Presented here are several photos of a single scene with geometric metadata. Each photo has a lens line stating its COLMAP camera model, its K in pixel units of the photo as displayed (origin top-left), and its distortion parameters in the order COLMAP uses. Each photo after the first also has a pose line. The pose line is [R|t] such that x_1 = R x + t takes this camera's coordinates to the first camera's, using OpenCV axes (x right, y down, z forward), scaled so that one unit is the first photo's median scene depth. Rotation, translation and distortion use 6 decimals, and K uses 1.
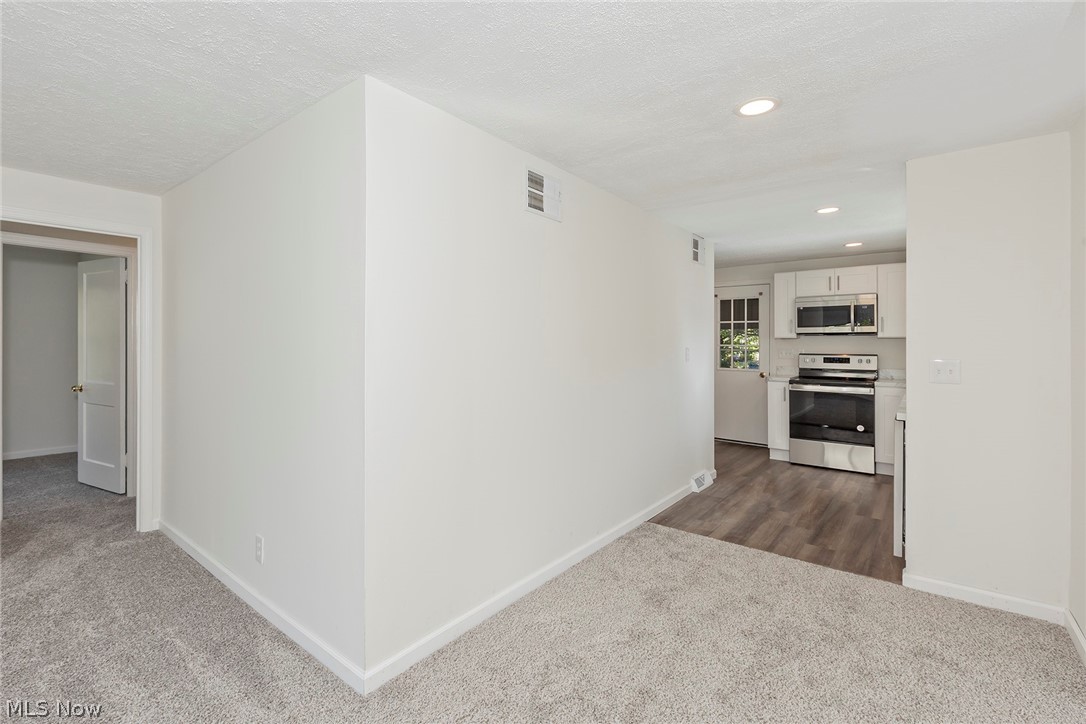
lens RADIAL K [[491.1, 0, 519.5], [0, 491.1, 347.9], [0, 0, 1]] dist [-0.000225, -0.000355]
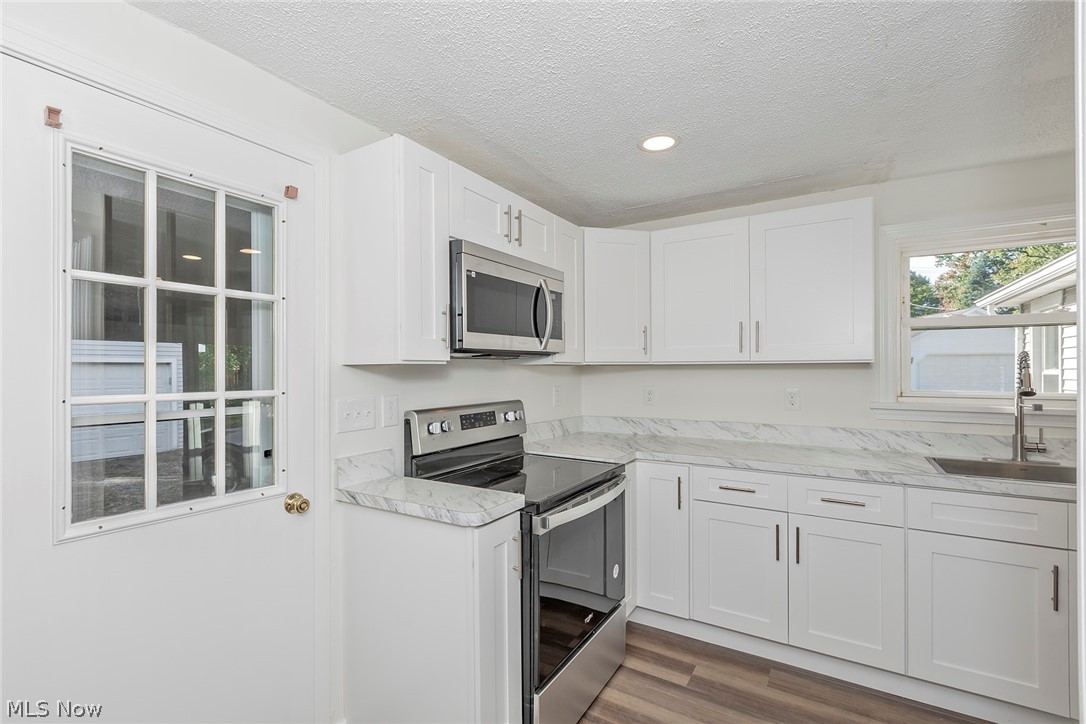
lens RADIAL K [[491.1, 0, 519.5], [0, 491.1, 347.9], [0, 0, 1]] dist [-0.000225, -0.000355]
pose [[-0.130678, 0.036022, 0.990770, 0.265355], [0.008220, 0.999345, -0.035250, -0.020699], [-0.991391, 0.003537, -0.130888, 1.112626]]
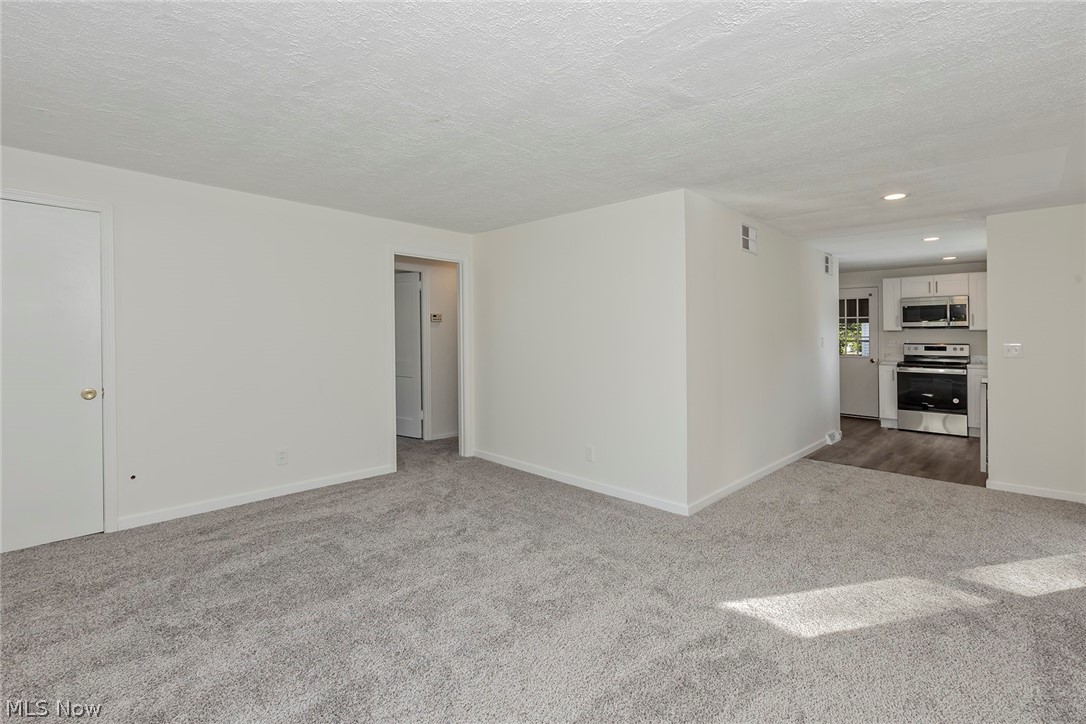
lens RADIAL K [[491.3, 0, 573.7], [0, 491.3, 334.5], [0, 0, 1]] dist [-0.001007, -0.000181]
pose [[0.998769, 0.002530, -0.049549, -0.232064], [-0.003245, 0.999892, -0.014364, 0.011510], [0.049507, 0.014507, 0.998668, -0.322633]]
